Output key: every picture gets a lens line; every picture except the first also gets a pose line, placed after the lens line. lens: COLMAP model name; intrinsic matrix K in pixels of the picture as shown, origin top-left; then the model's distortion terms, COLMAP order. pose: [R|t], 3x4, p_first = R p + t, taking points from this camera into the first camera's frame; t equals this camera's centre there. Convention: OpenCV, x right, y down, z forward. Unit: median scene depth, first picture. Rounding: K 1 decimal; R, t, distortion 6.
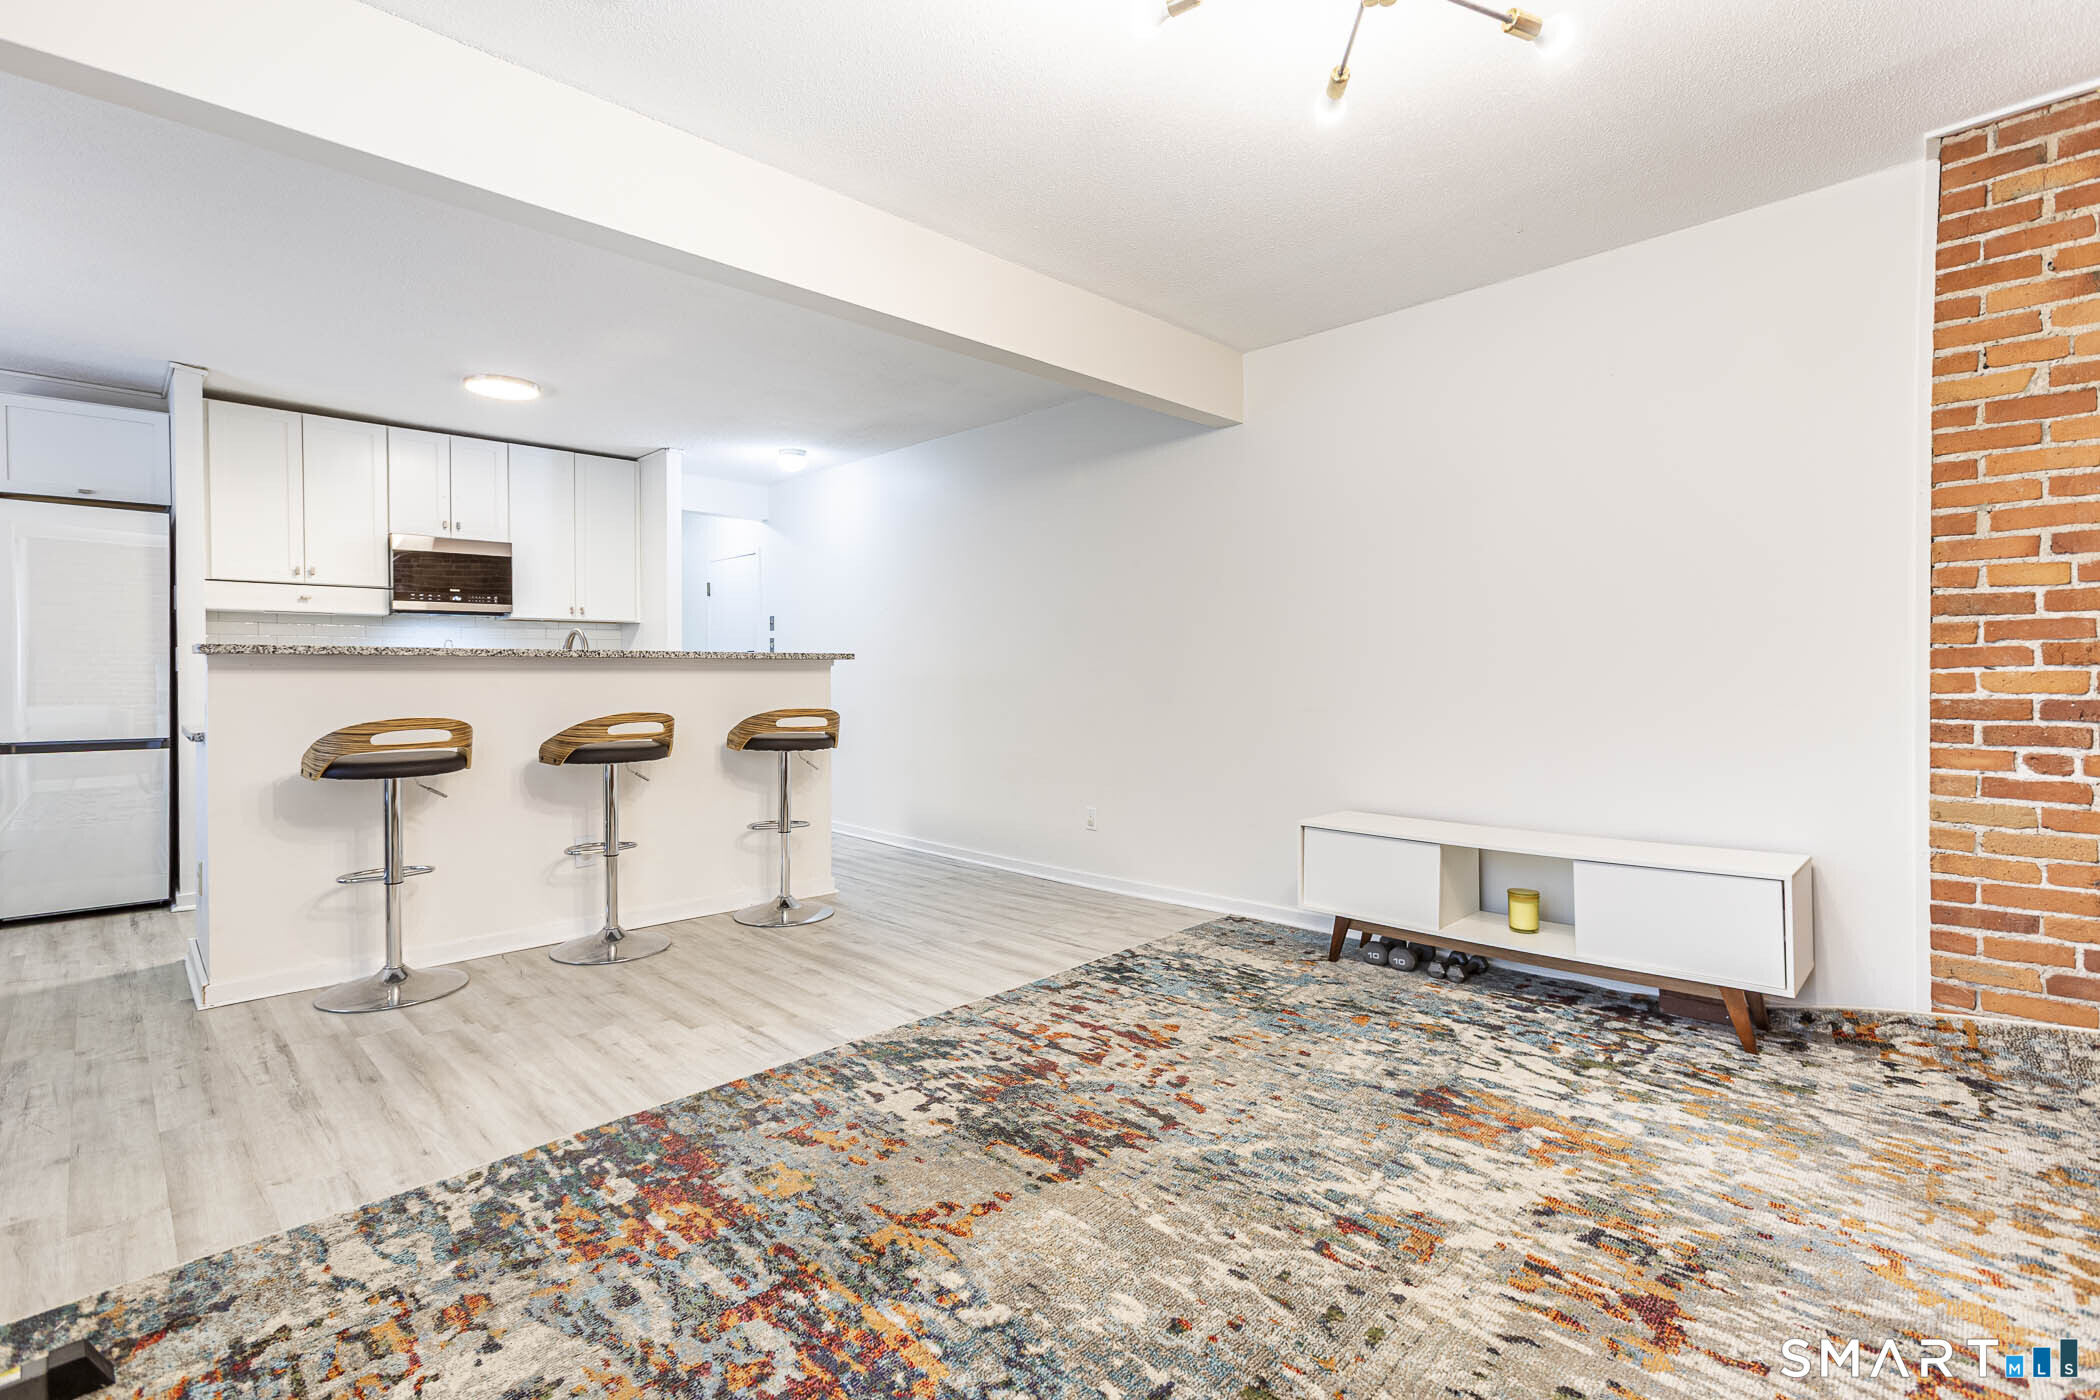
lens RADIAL K [[961.8, 0, 1024.7], [0, 961.8, 673.5], [0, 0, 1]] dist [-0.015914, 0.008086]
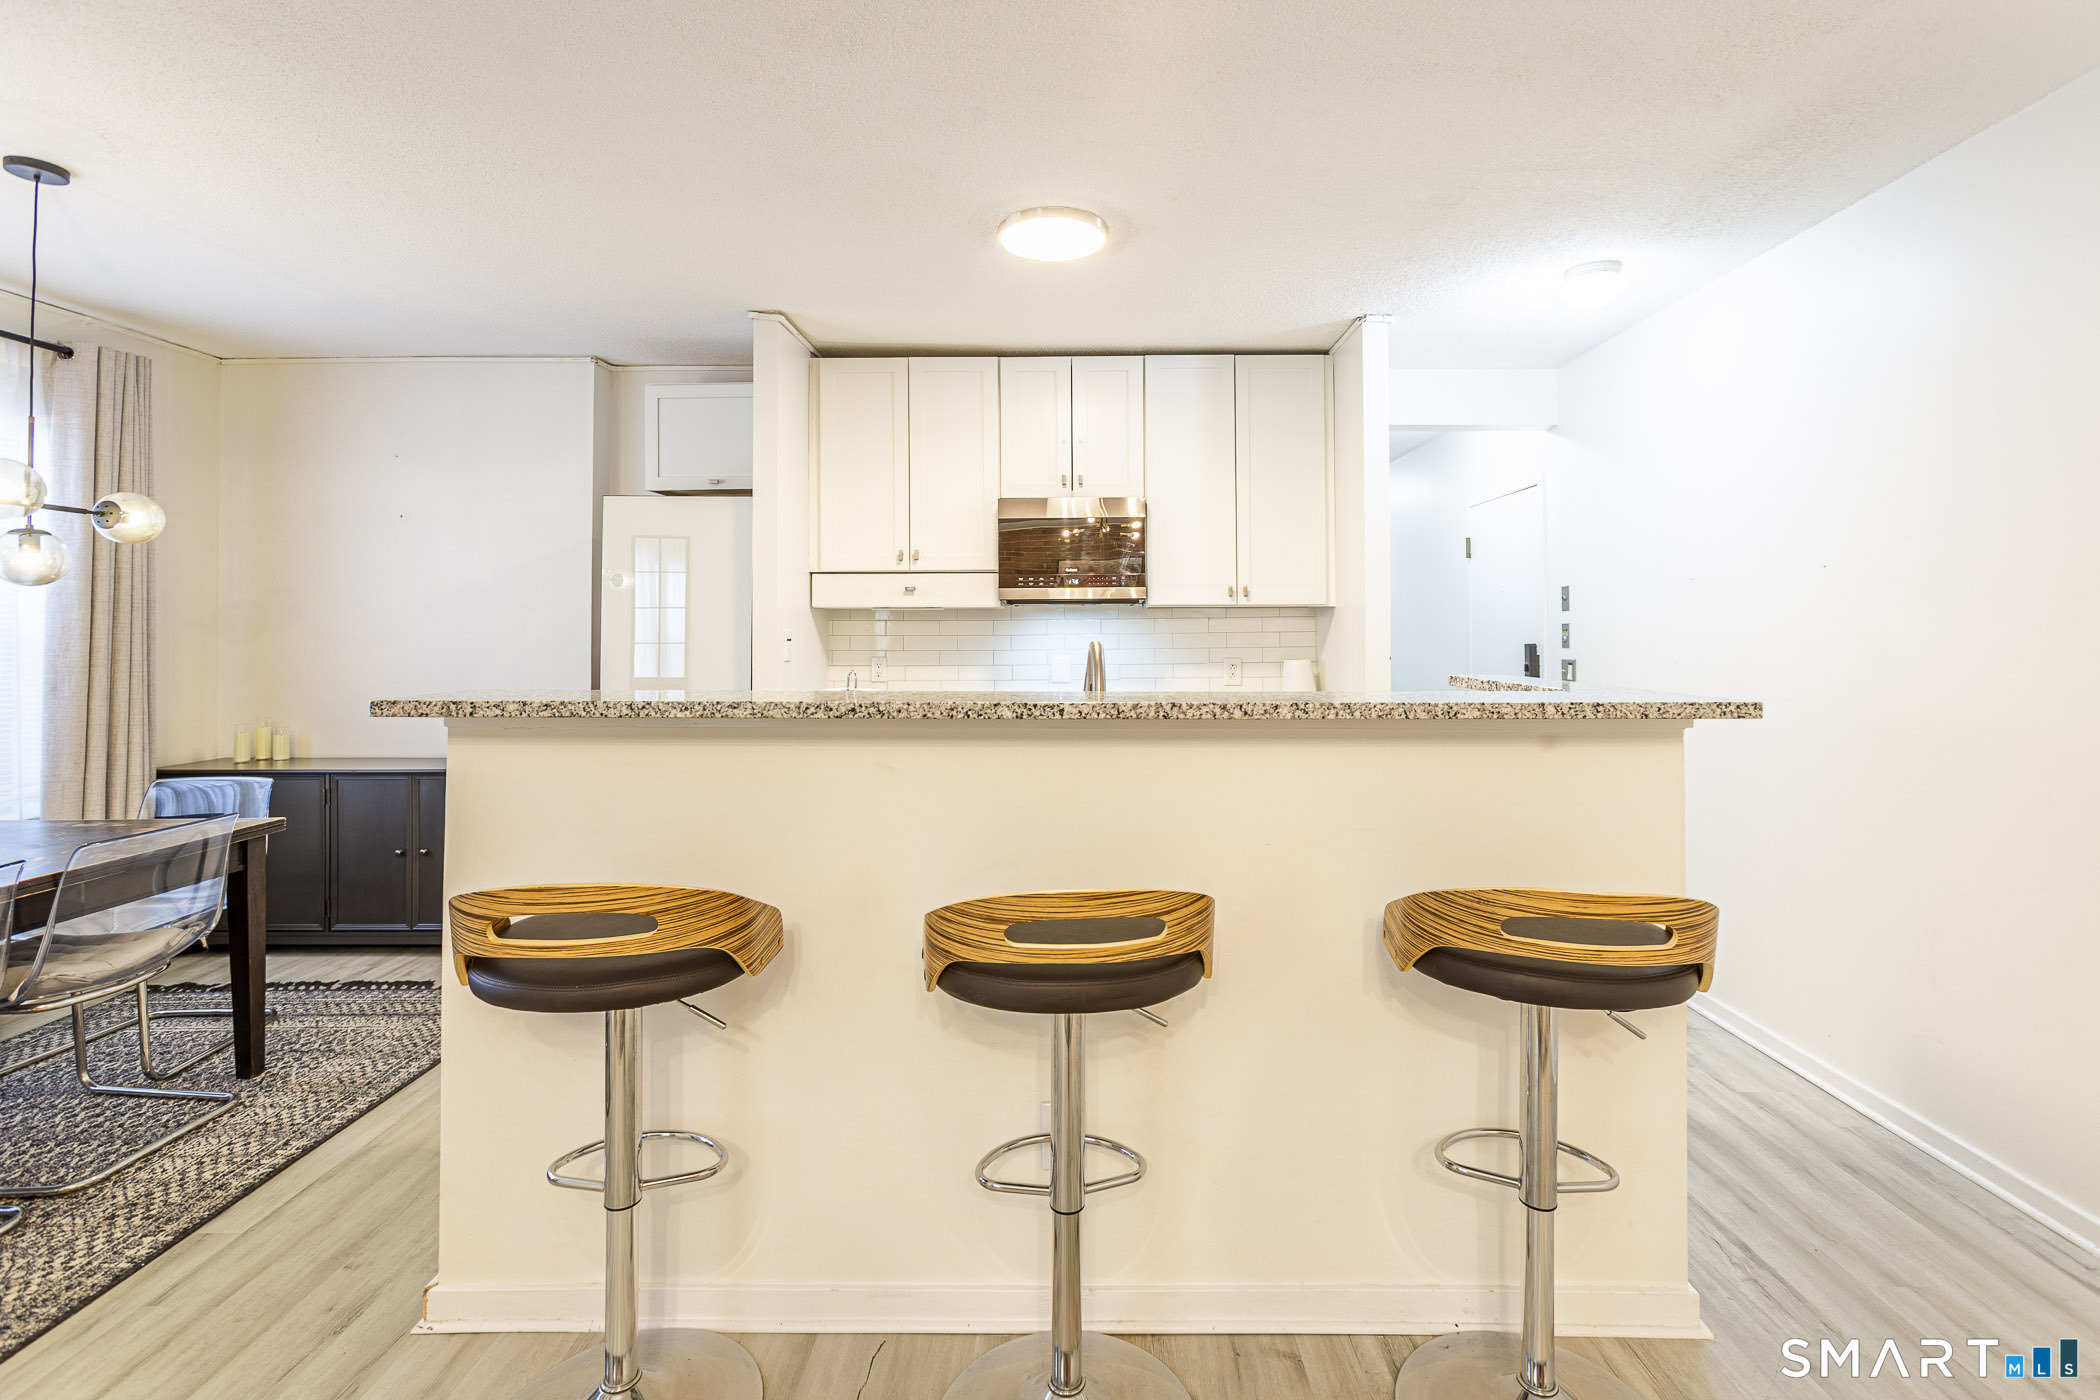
lens RADIAL K [[961.8, 0, 1062.0], [0, 961.8, 629.0], [0, 0, 1]] dist [-0.015914, 0.008086]
pose [[0.711922, -0.001729, -0.702257, -0.192696], [-0.001138, 0.999993, -0.003615, -0.081682], [0.702258, 0.003373, 0.711914, 0.966100]]
